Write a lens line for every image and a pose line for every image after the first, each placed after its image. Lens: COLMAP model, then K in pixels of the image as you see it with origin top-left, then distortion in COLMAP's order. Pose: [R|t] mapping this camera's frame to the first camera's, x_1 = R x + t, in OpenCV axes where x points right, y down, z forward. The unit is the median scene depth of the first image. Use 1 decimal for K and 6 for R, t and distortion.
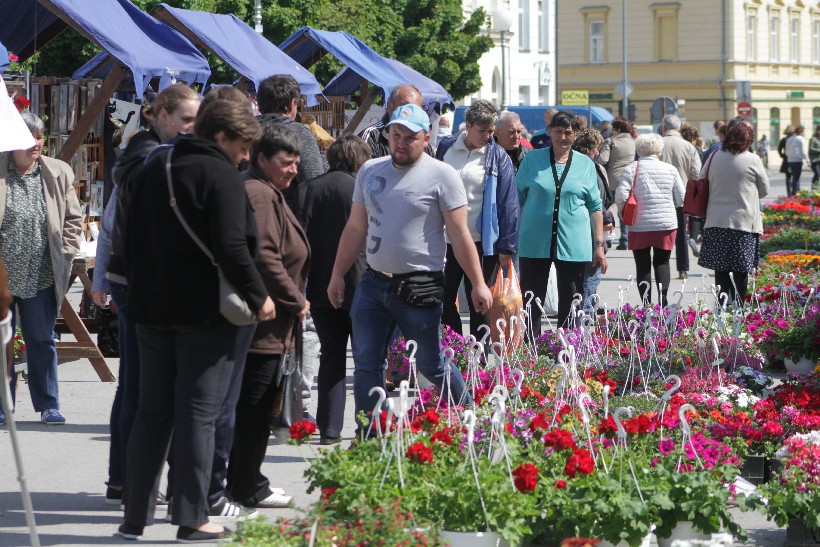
lens RADIAL K [[3265.5, 0, 410.1], [0, 3265.5, 273.7], [0, 0, 1]] dist [0.130615, 0.000000]
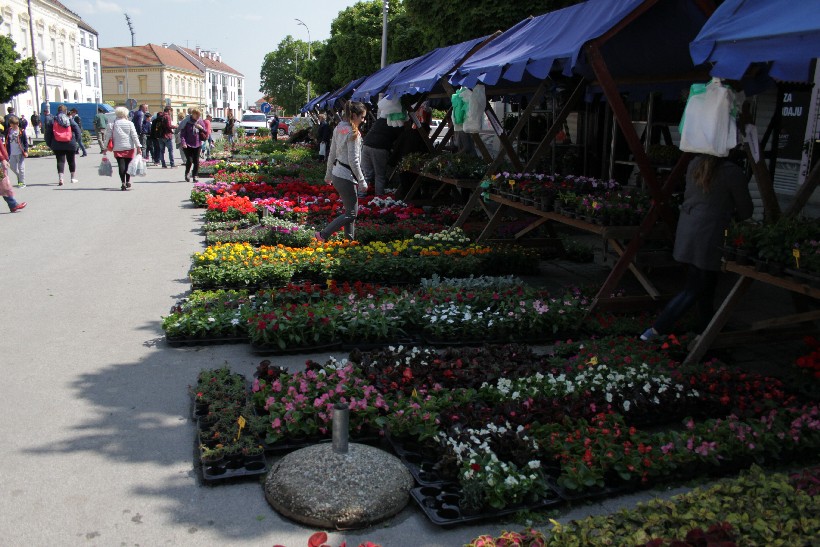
lens RADIAL K [[673.3, 0, 412.9], [0, 673.3, 271.5], [0, 0, 1]] dist [-0.139150, 0.099514]
pose [[0.900024, -0.066591, 0.430724, 0.028861], [-0.013495, 0.983527, 0.180254, -0.012554], [-0.435632, -0.168046, 0.884299, 0.293060]]
